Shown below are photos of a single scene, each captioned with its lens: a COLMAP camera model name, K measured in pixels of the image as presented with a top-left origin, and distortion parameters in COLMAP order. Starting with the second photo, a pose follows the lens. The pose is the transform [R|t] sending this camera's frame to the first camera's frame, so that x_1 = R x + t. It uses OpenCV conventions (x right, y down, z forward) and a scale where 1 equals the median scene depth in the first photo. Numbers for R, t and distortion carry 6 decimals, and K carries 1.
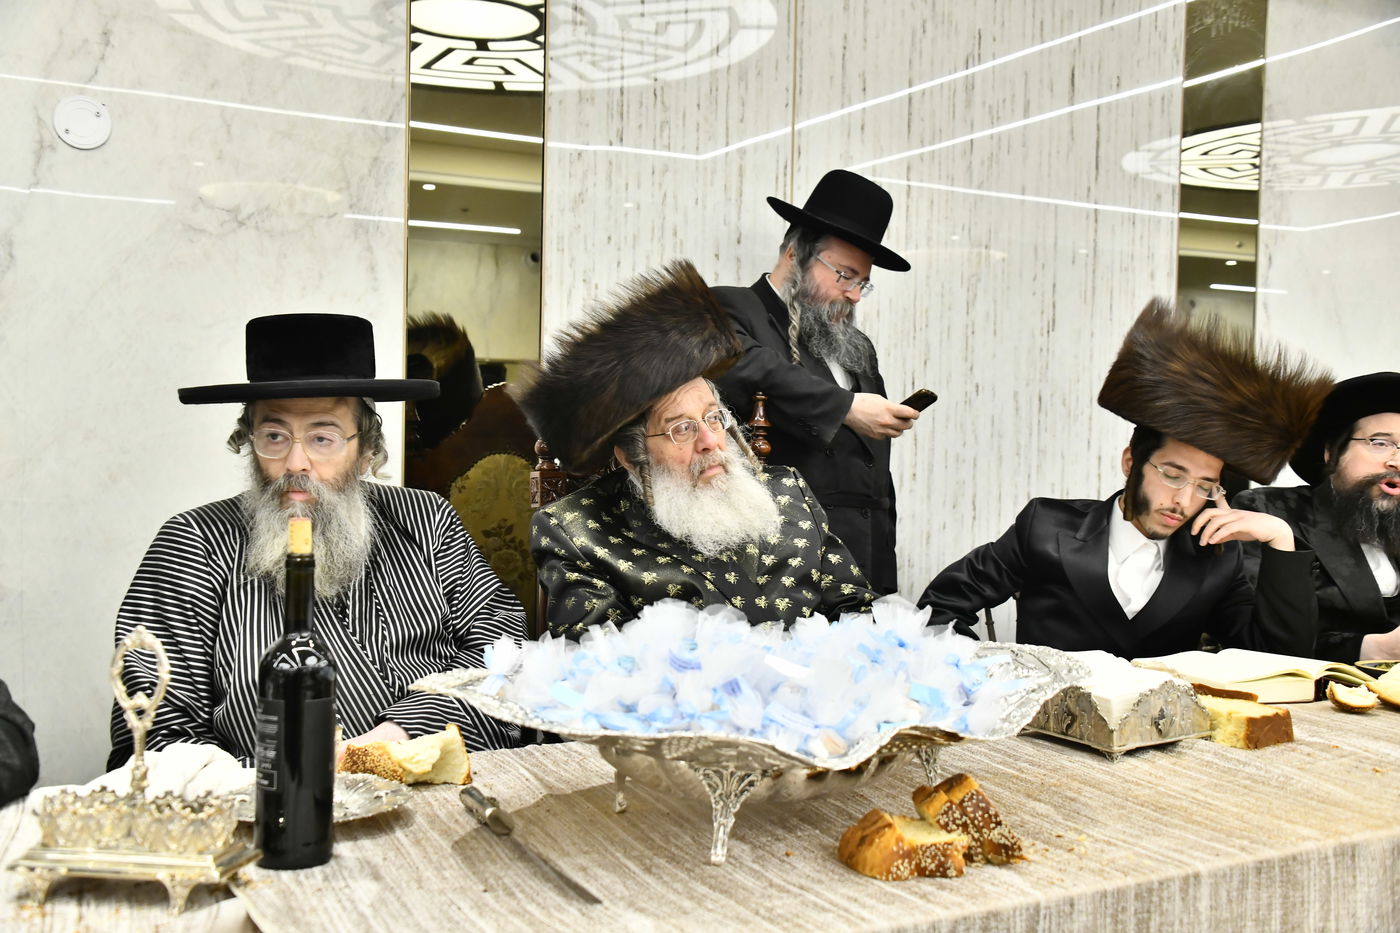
lens RADIAL K [[1444.0, 0, 708.7], [0, 1444.0, 465.2], [0, 0, 1]] dist [0.023002, 0.000000]
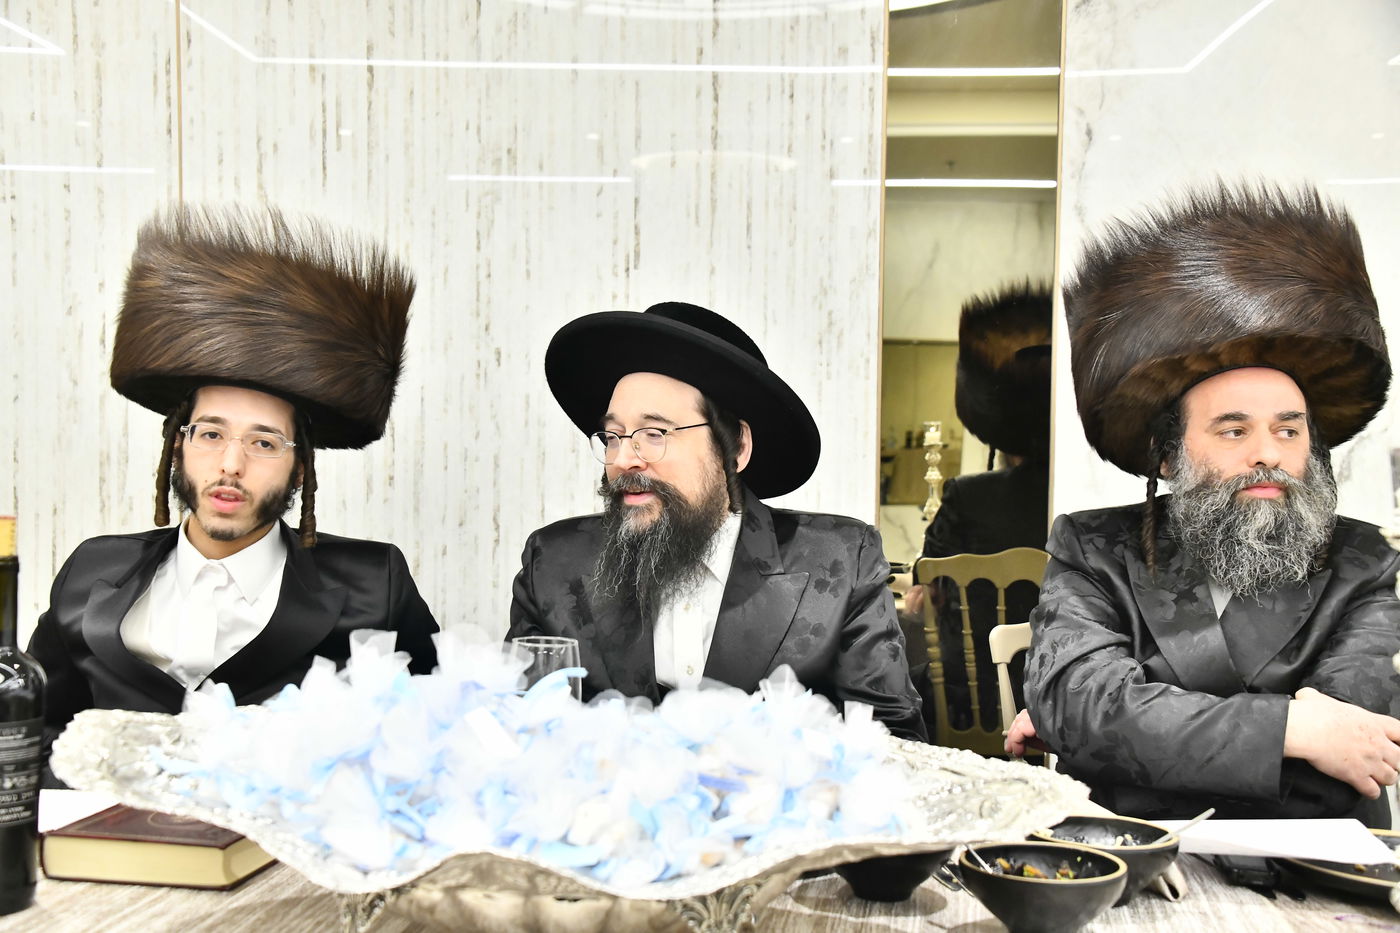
lens RADIAL K [[1615.2, 0, 694.4], [0, 1615.2, 467.9], [0, 0, 1]] dist [0.122961, 0.000000]
pose [[0.877991, 0.010722, -0.478556, 0.740283], [-0.009462, 0.999943, 0.005043, -0.004129], [0.478583, 0.000101, 0.878042, 0.408650]]
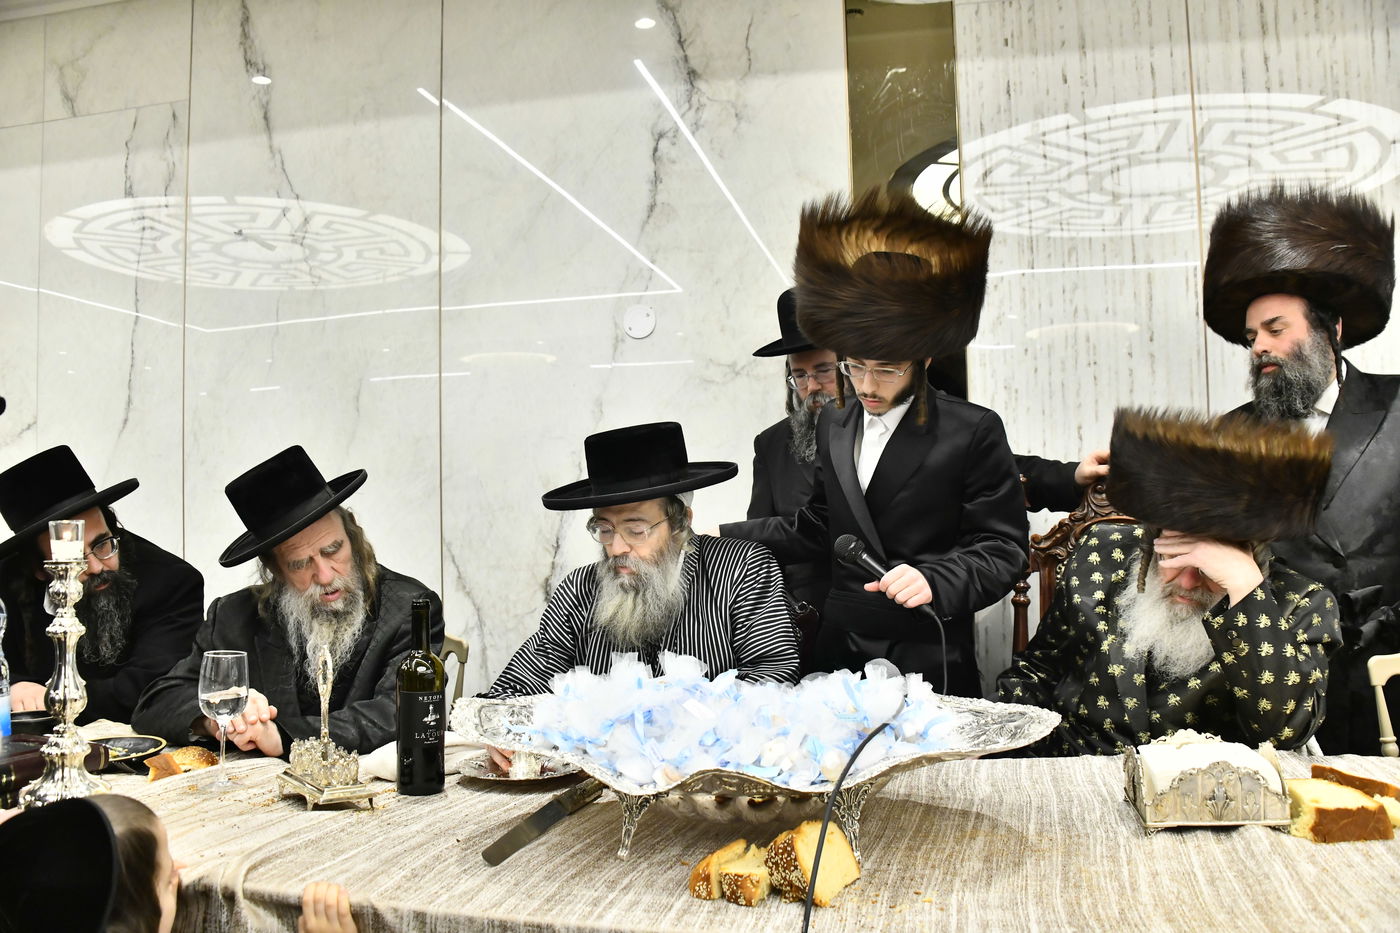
lens RADIAL K [[1098.5, 0, 701.2], [0, 1098.5, 471.6], [0, 0, 1]] dist [-0.149375, 0.072562]
pose [[0.759124, -0.051667, -0.648893, 0.306042], [0.012264, 0.997803, -0.065100, -0.000344], [0.650831, 0.041461, 0.758090, 0.140744]]
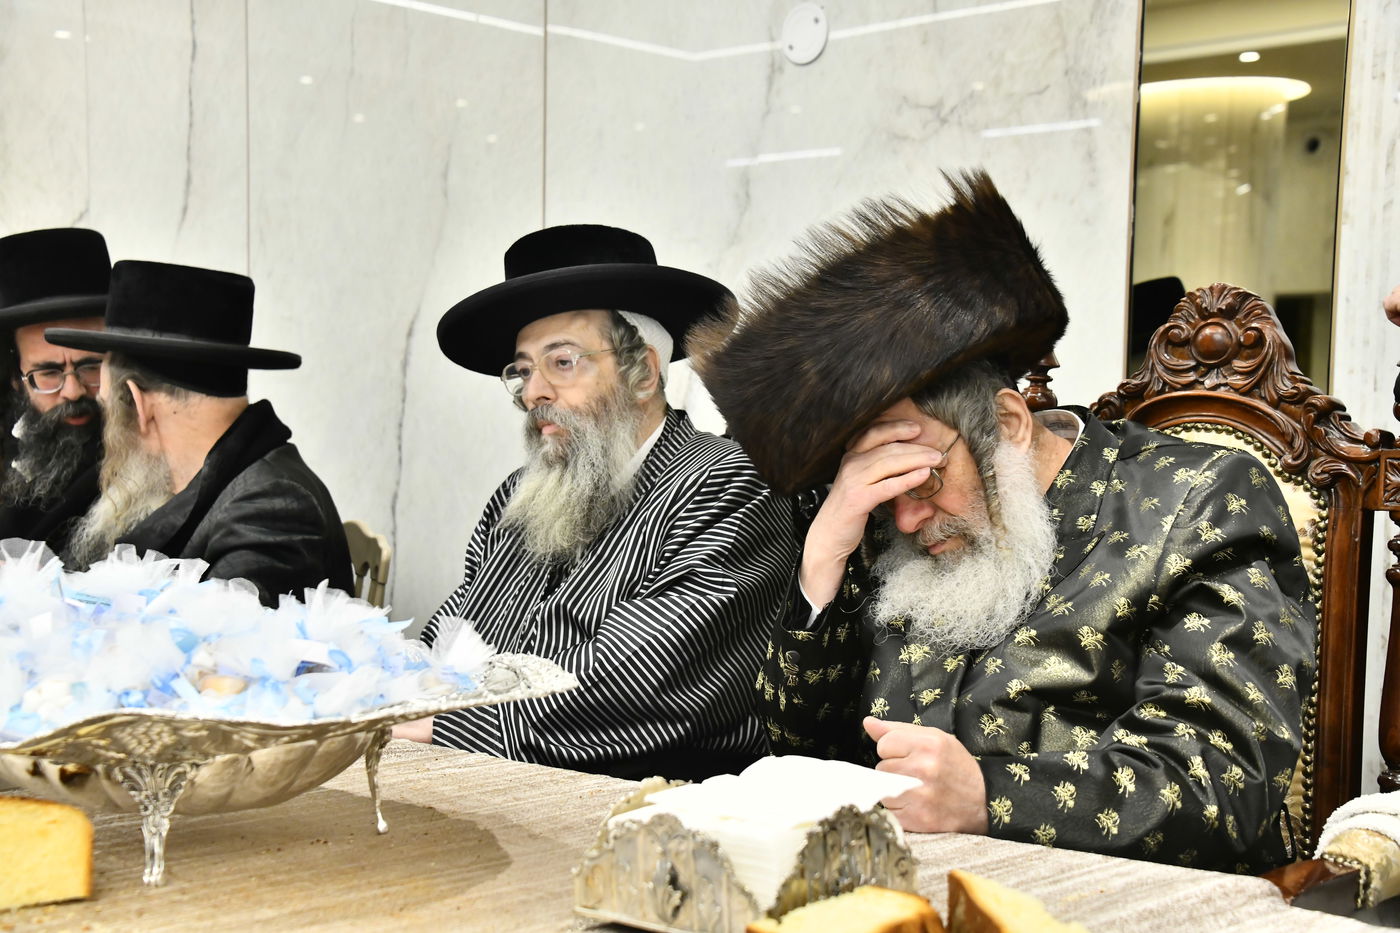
lens RADIAL K [[1996.1, 0, 696.4], [0, 1996.1, 464.6], [0, 0, 1]] dist [0.280608, 0.000000]
pose [[0.333400, 0.031652, -0.942254, 0.599041], [-0.037210, 0.999099, 0.020395, 0.002825], [0.942051, 0.028262, 0.334278, 0.447869]]
